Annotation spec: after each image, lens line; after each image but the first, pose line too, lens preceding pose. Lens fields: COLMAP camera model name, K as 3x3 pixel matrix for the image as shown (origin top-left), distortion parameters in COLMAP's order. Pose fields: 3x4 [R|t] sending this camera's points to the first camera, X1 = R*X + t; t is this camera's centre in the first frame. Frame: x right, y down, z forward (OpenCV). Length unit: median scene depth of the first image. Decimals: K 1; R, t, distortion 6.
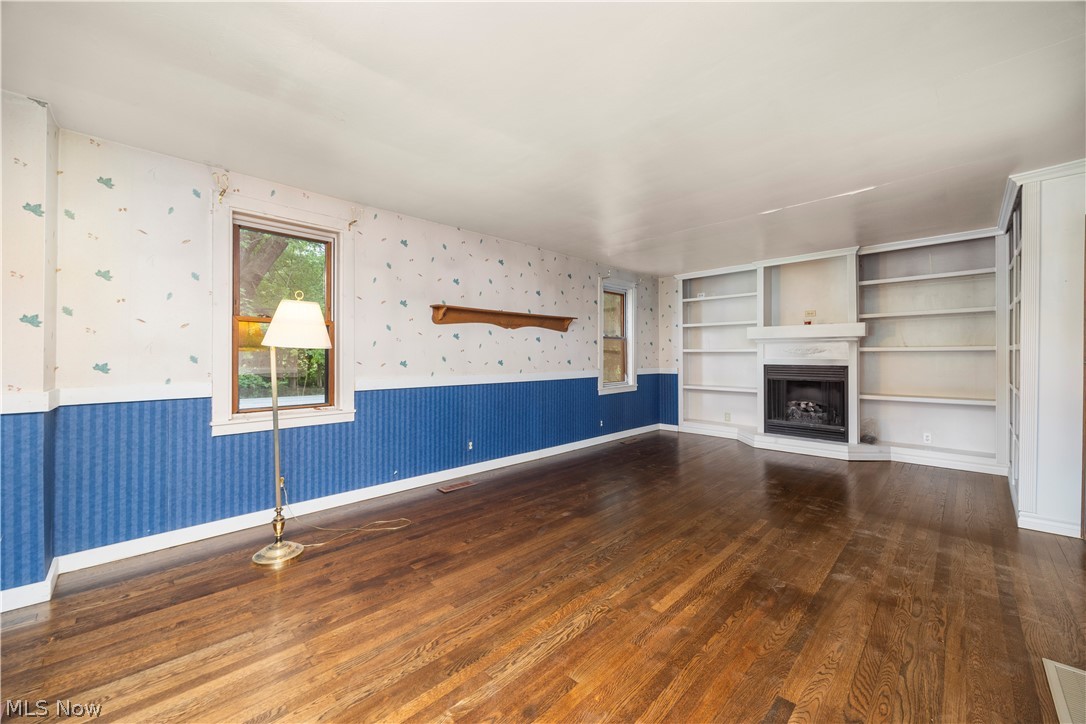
lens RADIAL K [[423.4, 0, 541.8], [0, 423.4, 358.2], [0, 0, 1]] dist [-0.010530, 0.000132]
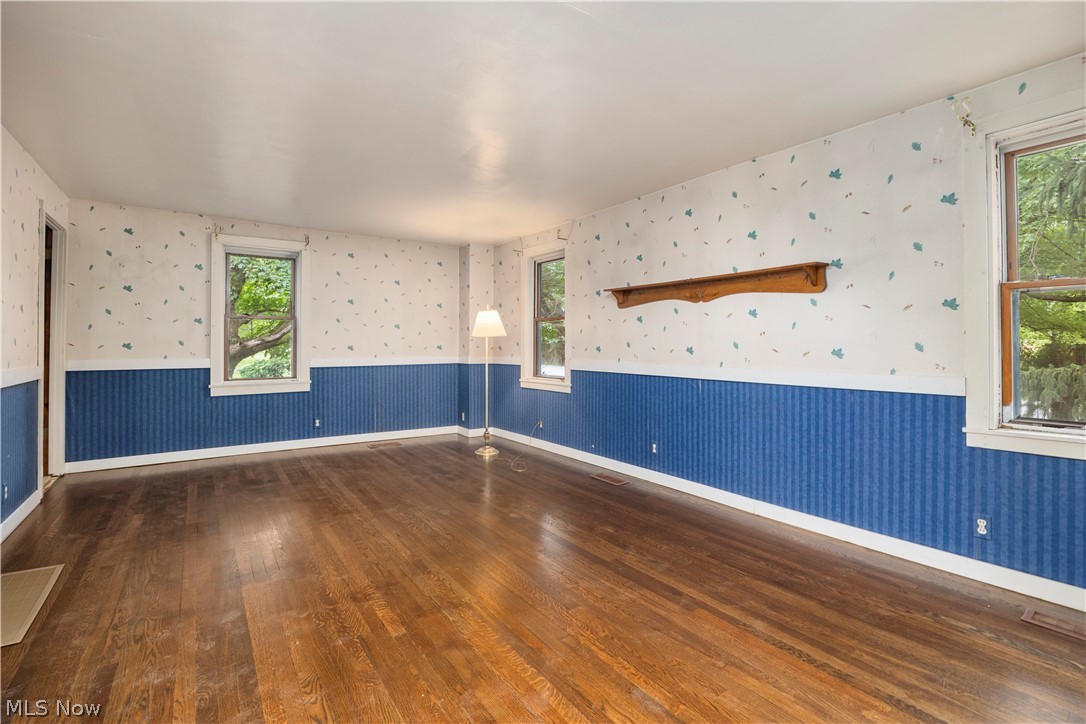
lens RADIAL K [[479.1, 0, 528.2], [0, 479.1, 341.7], [0, 0, 1]] dist [-0.000778, -0.000503]
pose [[-0.179909, -0.000706, -0.983683, 0.877646], [-0.000714, 1.000000, -0.000587, -0.004092], [0.983683, 0.000597, -0.179909, 1.000761]]
